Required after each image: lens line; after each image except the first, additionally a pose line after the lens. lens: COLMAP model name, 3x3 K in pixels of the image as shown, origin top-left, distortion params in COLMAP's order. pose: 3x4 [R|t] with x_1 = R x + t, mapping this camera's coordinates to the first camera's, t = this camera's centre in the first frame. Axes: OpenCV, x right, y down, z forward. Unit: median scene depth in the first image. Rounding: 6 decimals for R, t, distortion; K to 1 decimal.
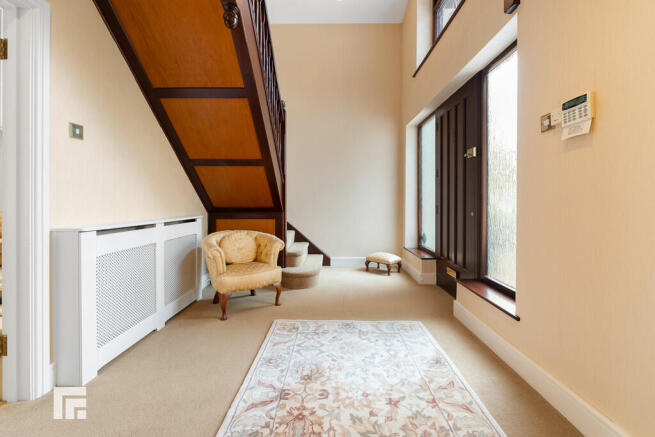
lens RADIAL K [[283.2, 0, 334.3], [0, 283.2, 203.7], [0, 0, 1]] dist [0.004085, 0.000621]
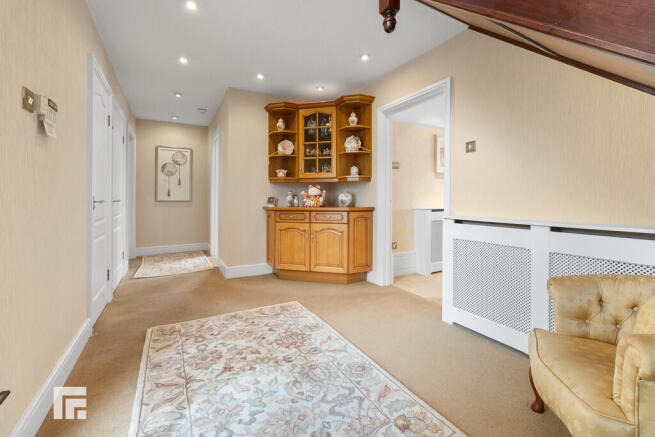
lens RADIAL K [[283.2, 0, 333.5], [0, 283.2, 198.9], [0, 0, 1]] dist [0.004085, 0.000621]
pose [[-0.868409, 0.003617, -0.495835, 0.357546], [0.000797, 0.999982, 0.005900, -0.013923], [0.495847, 0.004729, -0.868397, 1.964933]]
